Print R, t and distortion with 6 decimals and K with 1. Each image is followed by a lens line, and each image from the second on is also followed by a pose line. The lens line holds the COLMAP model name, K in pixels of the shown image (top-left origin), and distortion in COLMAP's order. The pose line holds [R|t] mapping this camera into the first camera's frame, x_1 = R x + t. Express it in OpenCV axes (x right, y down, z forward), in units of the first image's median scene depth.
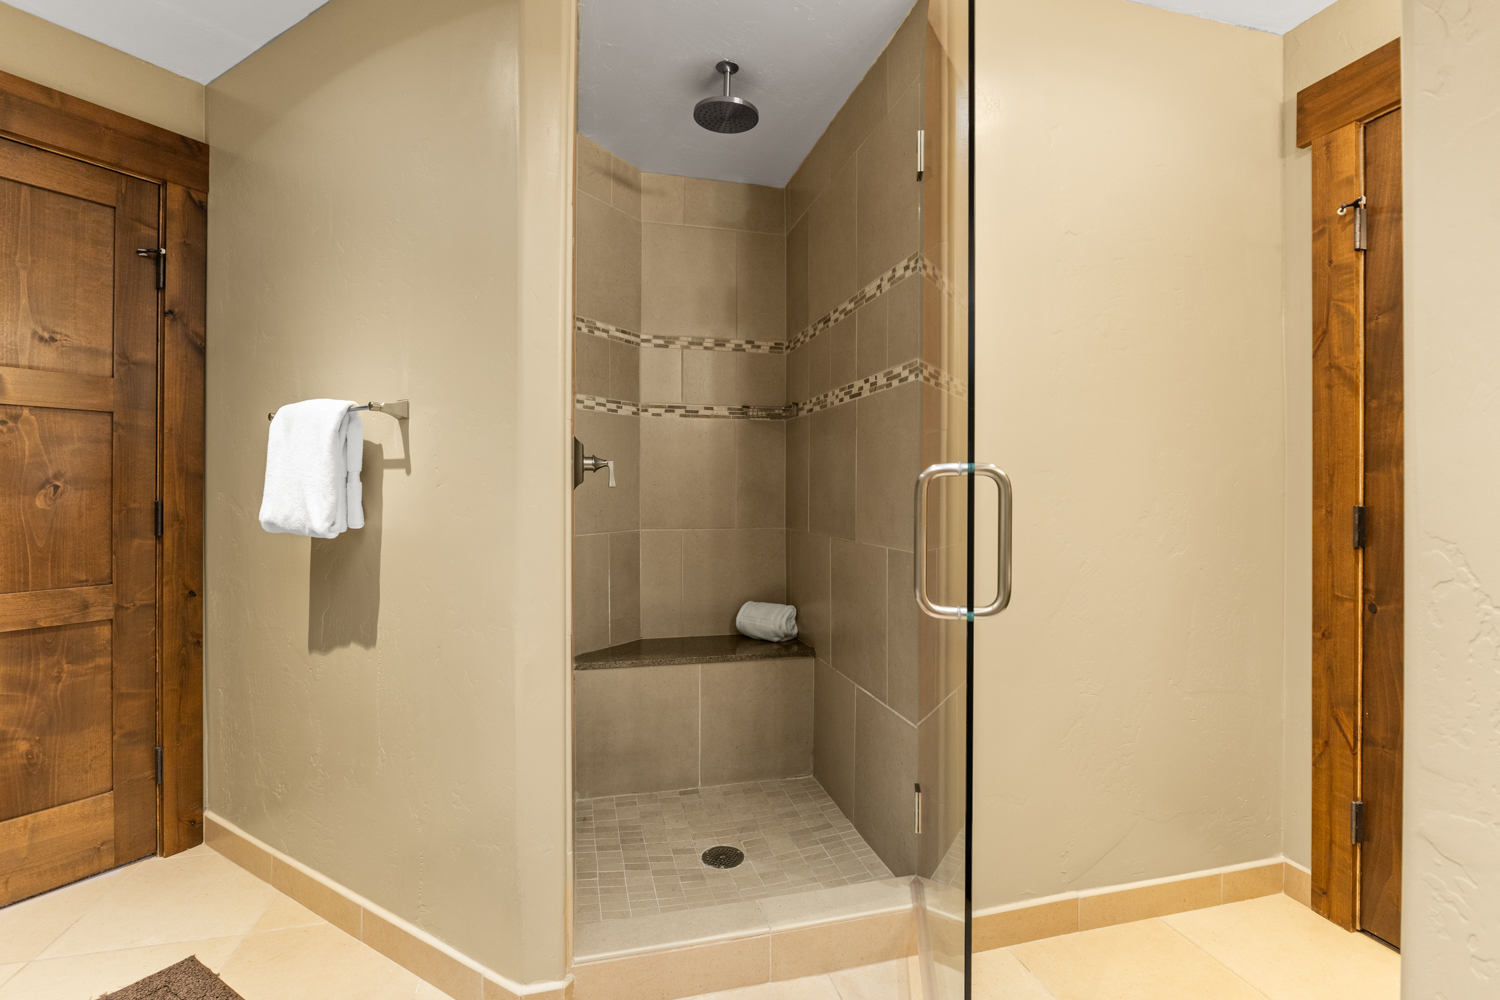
lens RADIAL K [[692.9, 0, 746.4], [0, 692.9, 488.8], [0, 0, 1]] dist [-0.013267, 0.000449]
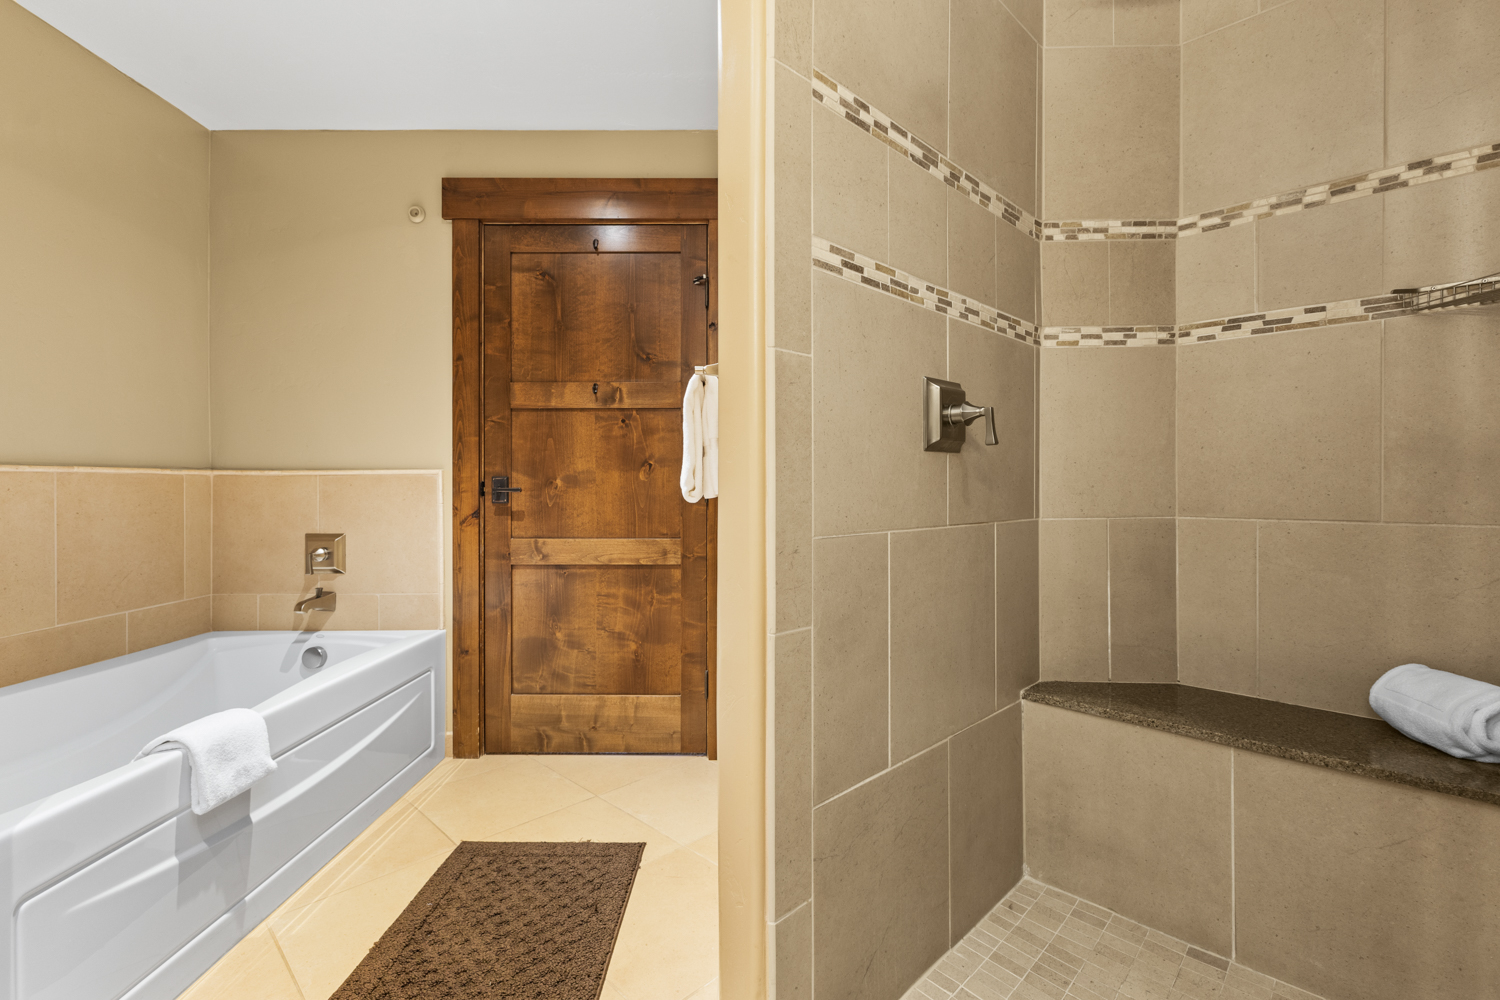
lens RADIAL K [[681.0, 0, 751.6], [0, 681.0, 485.0], [0, 0, 1]] dist [0.015536, -0.005217]
pose [[0.513856, -0.001854, -0.857874, 0.209774], [0.005129, 0.999986, 0.000911, 0.027547], [0.857861, -0.004868, 0.513859, 0.339118]]
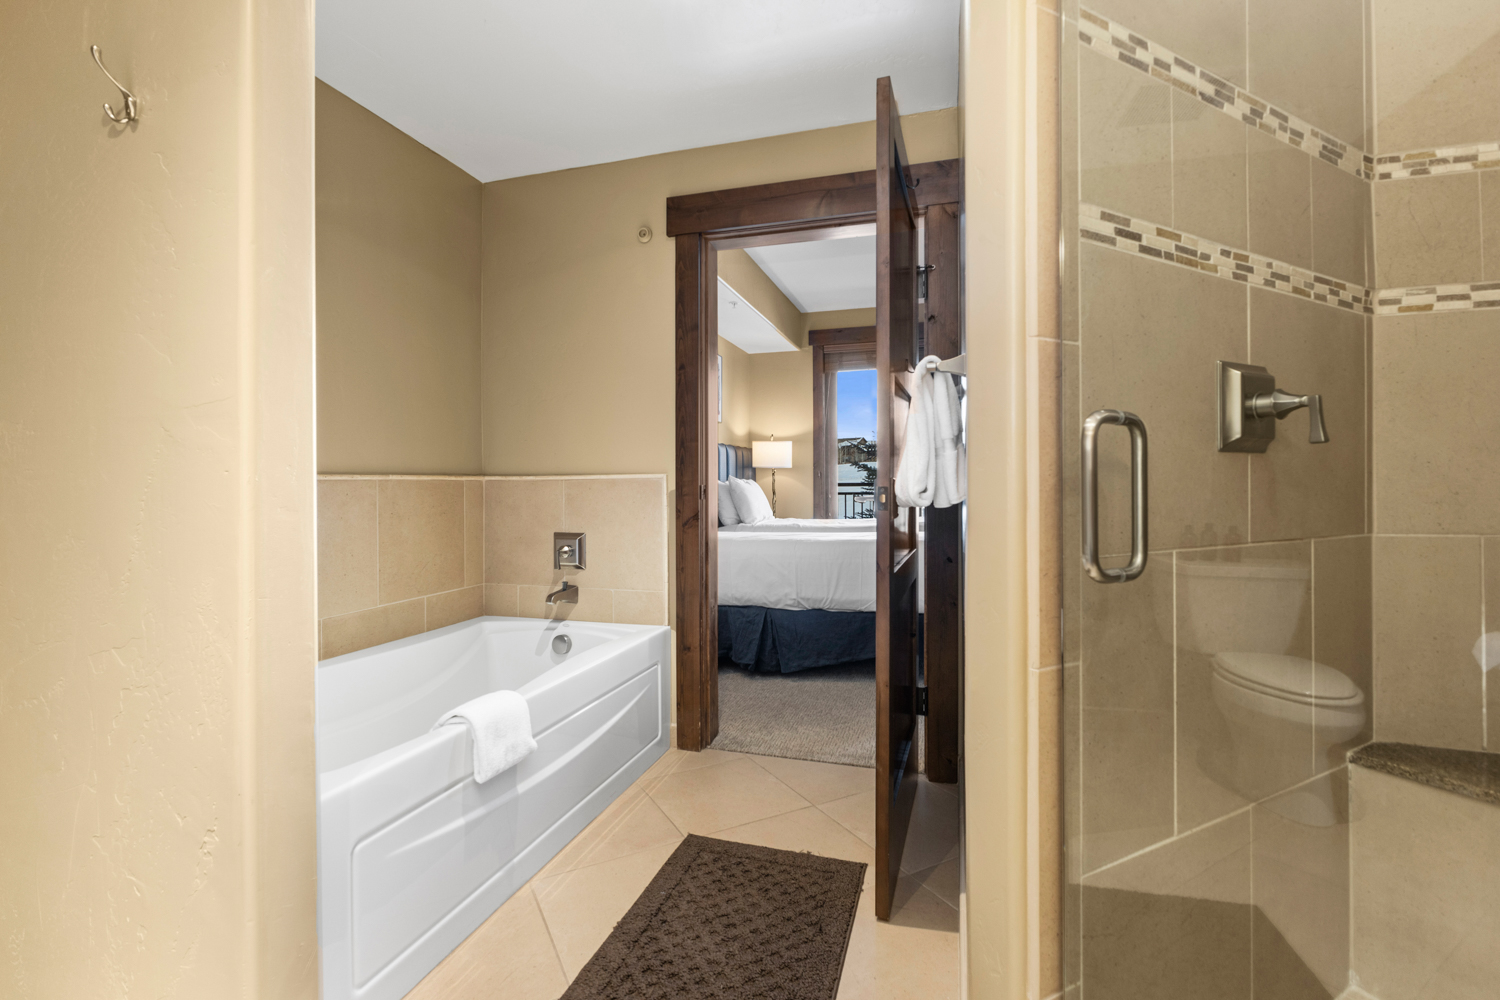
lens RADIAL K [[681.6, 0, 743.2], [0, 681.6, 487.2], [0, 0, 1]] dist [0.002257, -0.006861]
pose [[0.238099, 0.001779, -0.971239, 0.171961], [0.006830, 0.999971, 0.003506, 0.021128], [0.971217, -0.007468, 0.238080, 0.329944]]
